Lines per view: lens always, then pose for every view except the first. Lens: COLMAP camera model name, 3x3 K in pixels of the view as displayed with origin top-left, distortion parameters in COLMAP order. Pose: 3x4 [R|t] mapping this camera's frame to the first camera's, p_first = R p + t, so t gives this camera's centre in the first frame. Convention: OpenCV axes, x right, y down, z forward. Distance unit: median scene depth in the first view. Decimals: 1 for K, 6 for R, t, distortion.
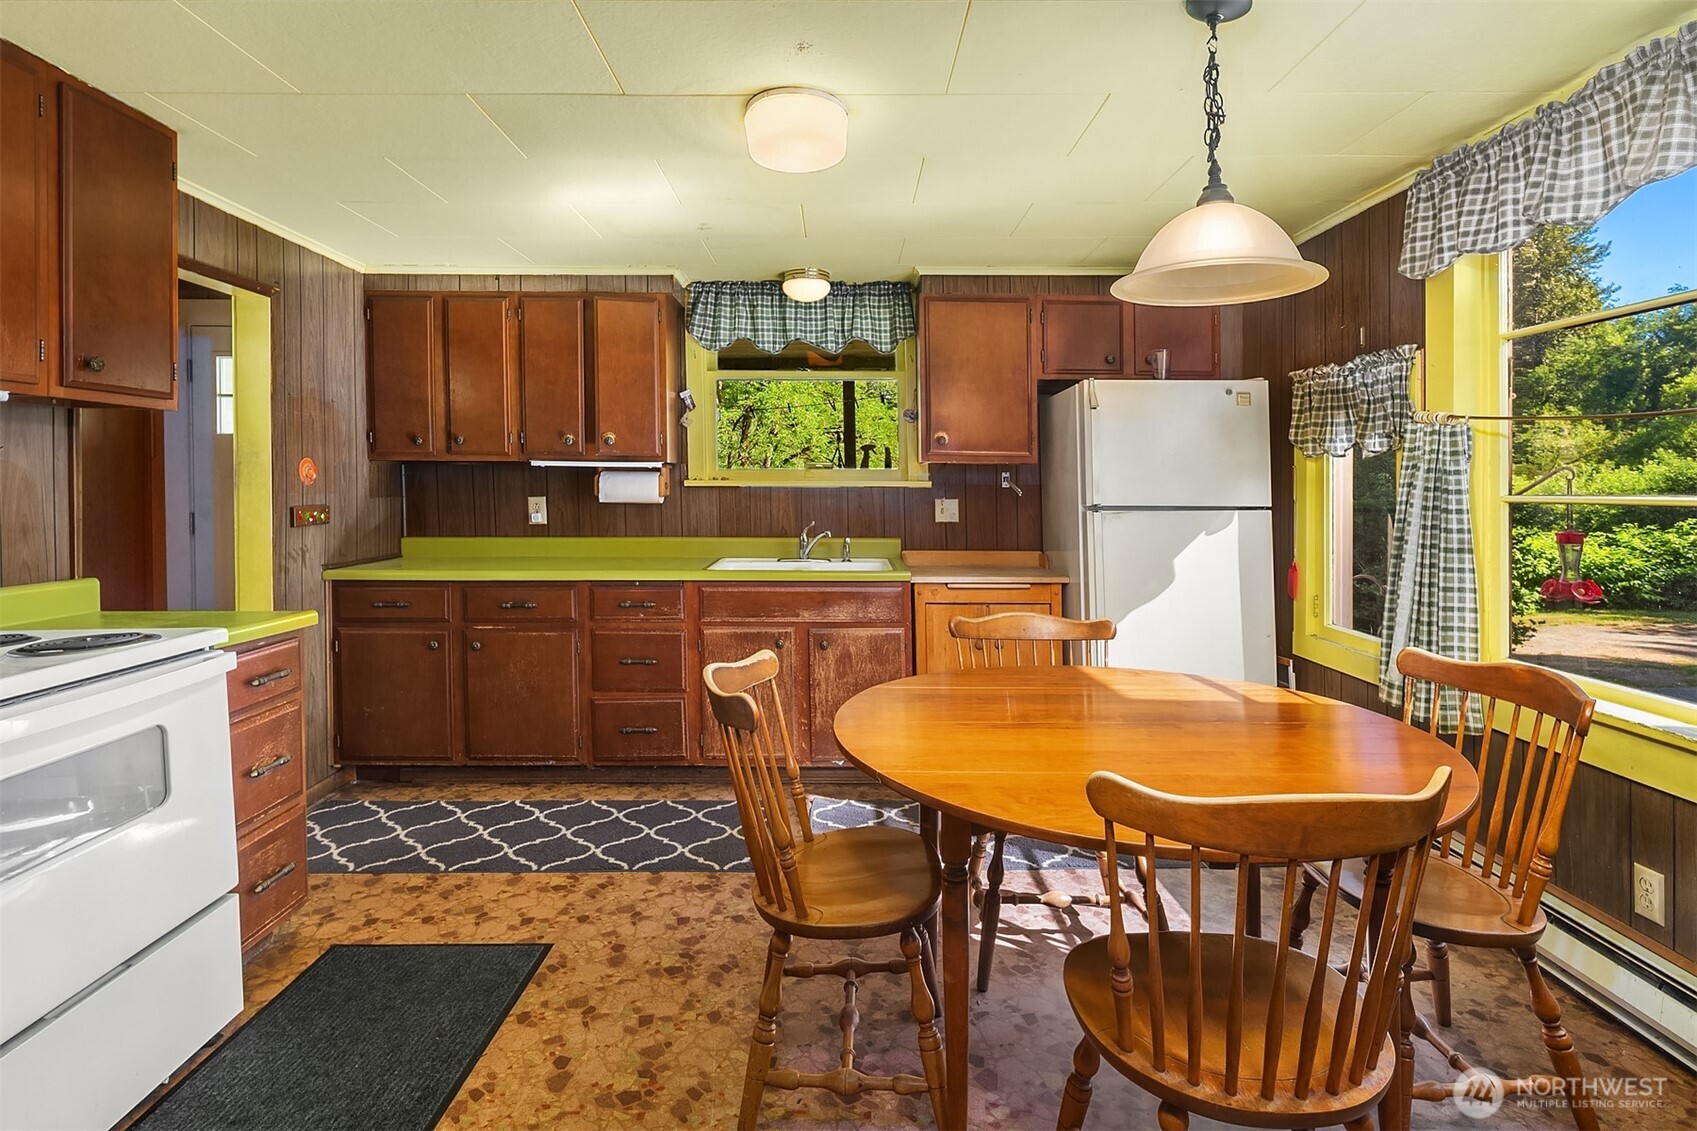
lens RADIAL K [[841.7, 0, 836.8], [0, 841.7, 492.6], [0, 0, 1]] dist [0.003316, 0.003626]
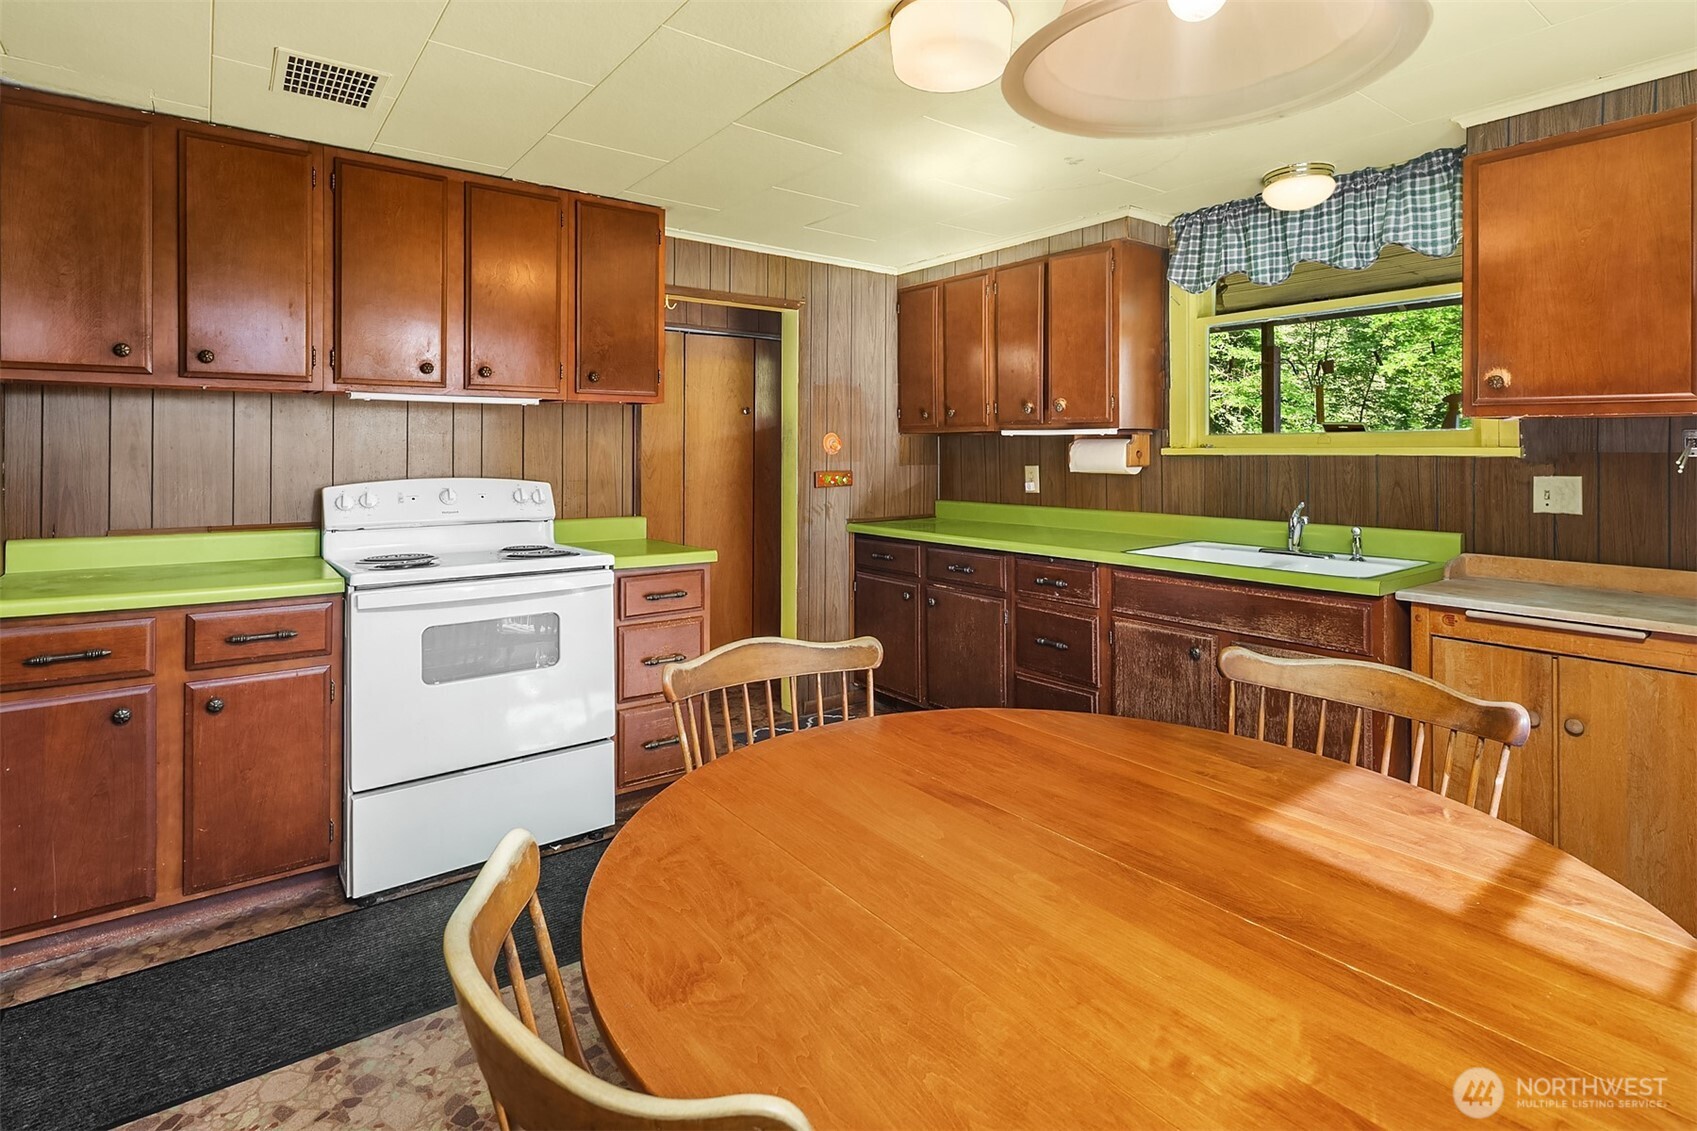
lens RADIAL K [[841.7, 0, 850.9], [0, 841.7, 458.0], [0, 0, 1]] dist [0.003316, 0.003626]
pose [[0.604156, 0.002562, -0.796862, 0.337613], [-0.005688, 0.999983, -0.001098, -0.001982], [0.796846, 0.005196, 0.604160, 0.236364]]
